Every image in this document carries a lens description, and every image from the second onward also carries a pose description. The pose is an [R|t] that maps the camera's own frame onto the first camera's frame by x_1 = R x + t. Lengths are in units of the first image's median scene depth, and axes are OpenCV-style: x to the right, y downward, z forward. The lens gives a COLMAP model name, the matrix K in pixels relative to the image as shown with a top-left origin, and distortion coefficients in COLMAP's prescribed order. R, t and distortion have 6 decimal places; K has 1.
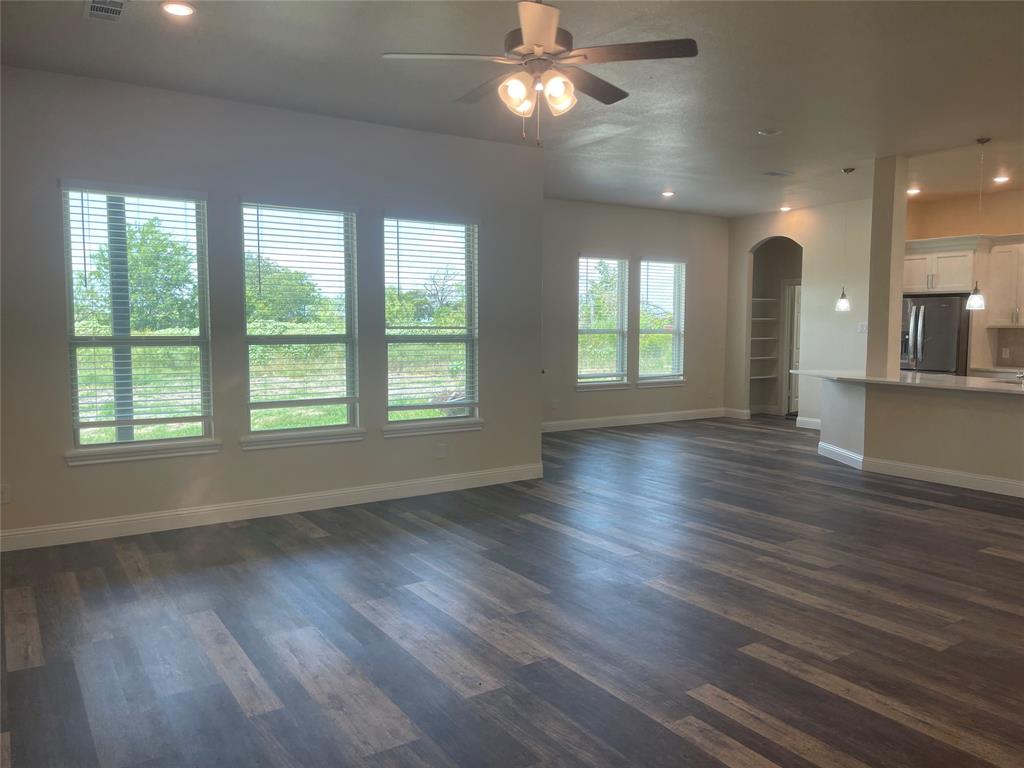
lens RADIAL K [[782.3, 0, 512.0], [0, 782.3, 384.0], [0, 0, 1]] dist [0.073662, -0.098159]
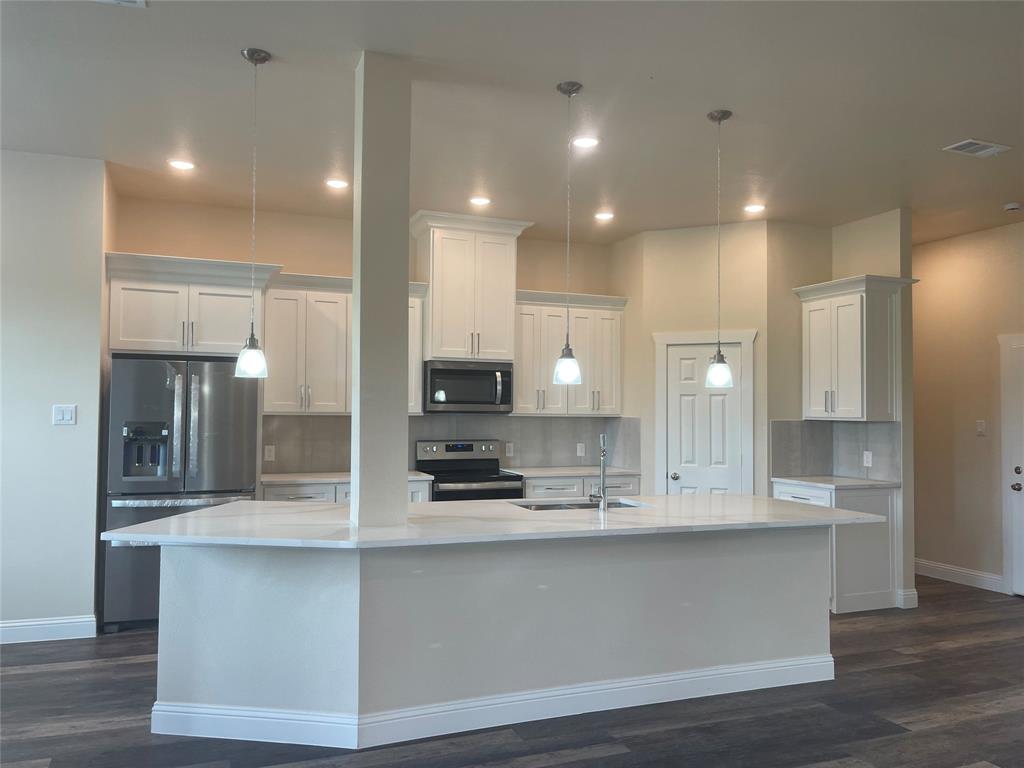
lens RADIAL K [[770.9, 0, 512.0], [0, 770.9, 384.0], [0, 0, 1]] dist [0.108417, 0.000205]
pose [[0.204052, 0.038943, 0.978185, 0.027977], [0.062712, 0.996636, -0.052759, -0.051542], [-0.976949, 0.072109, 0.200924, 0.692921]]
